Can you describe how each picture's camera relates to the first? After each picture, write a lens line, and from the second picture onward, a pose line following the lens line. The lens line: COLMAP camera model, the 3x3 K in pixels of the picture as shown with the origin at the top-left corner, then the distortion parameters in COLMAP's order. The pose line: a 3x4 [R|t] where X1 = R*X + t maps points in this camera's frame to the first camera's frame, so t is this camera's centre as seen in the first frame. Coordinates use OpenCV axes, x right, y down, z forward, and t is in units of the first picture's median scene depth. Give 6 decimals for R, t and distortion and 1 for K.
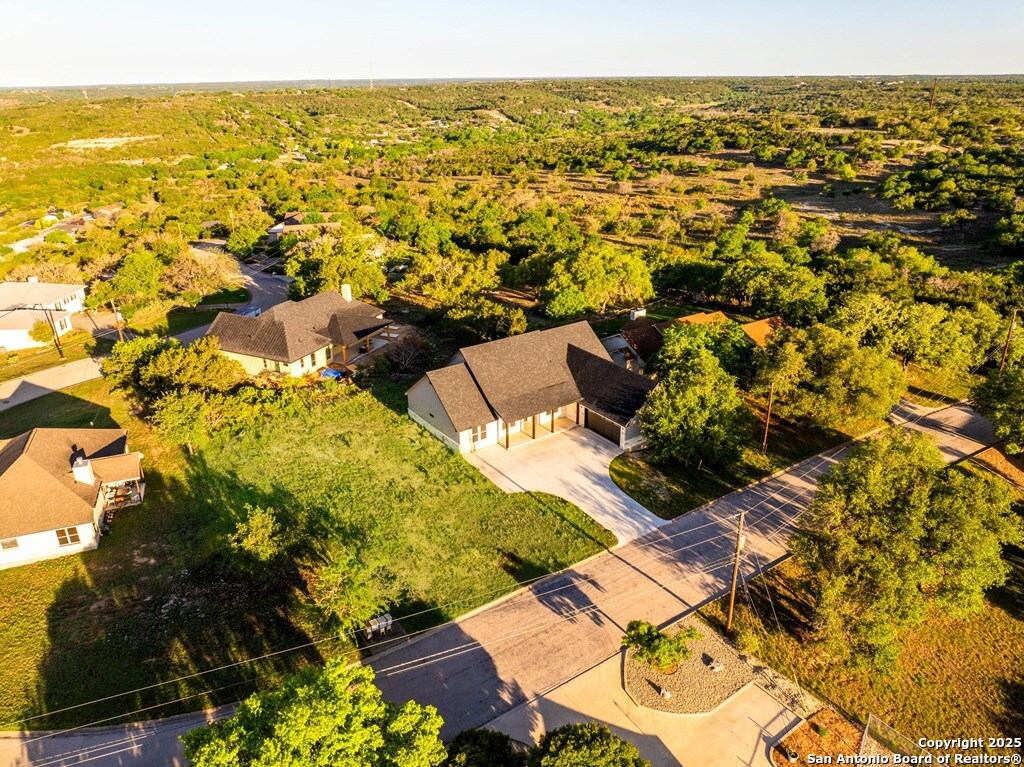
lens RADIAL K [[715.0, 0, 512.0], [0, 715.0, 383.5], [0, 0, 1]] dist [-0.043366, 0.000277]
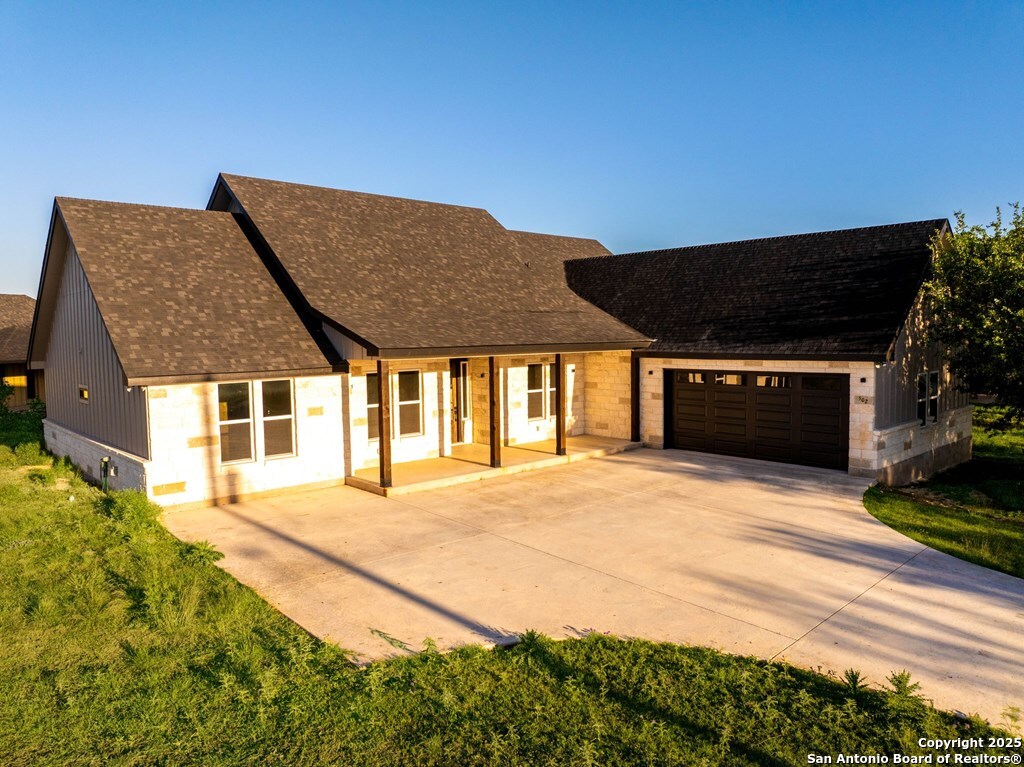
lens RADIAL K [[715.0, 0, 512.0], [0, 715.0, 383.5], [0, 0, 1]] dist [-0.043366, 0.000277]
pose [[0.990956, -0.013240, 0.133529, 0.000731], [0.055963, 0.945221, -0.321597, 0.027362], [-0.121956, 0.326161, 0.937414, 0.158679]]
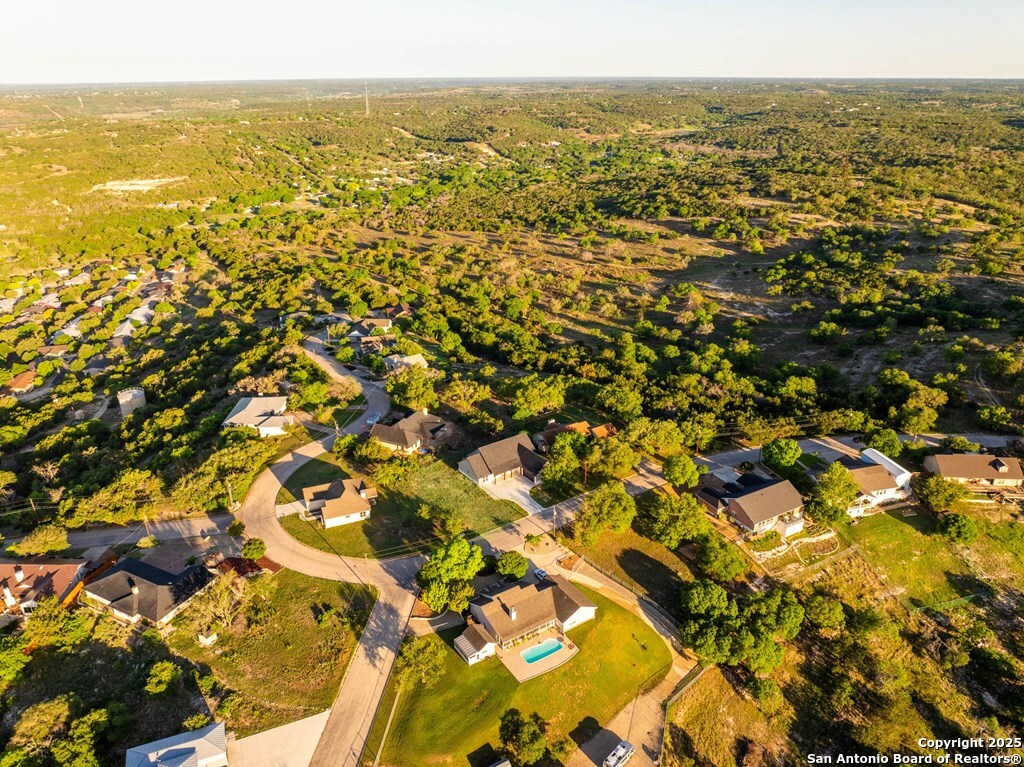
lens RADIAL K [[715.0, 0, 512.0], [0, 715.0, 383.5], [0, 0, 1]] dist [-0.043366, 0.000277]
pose [[0.999858, -0.000986, 0.016828, 0.002707], [0.000930, 0.999994, 0.003339, -0.066037], [-0.016831, -0.003323, 0.999853, -0.383039]]
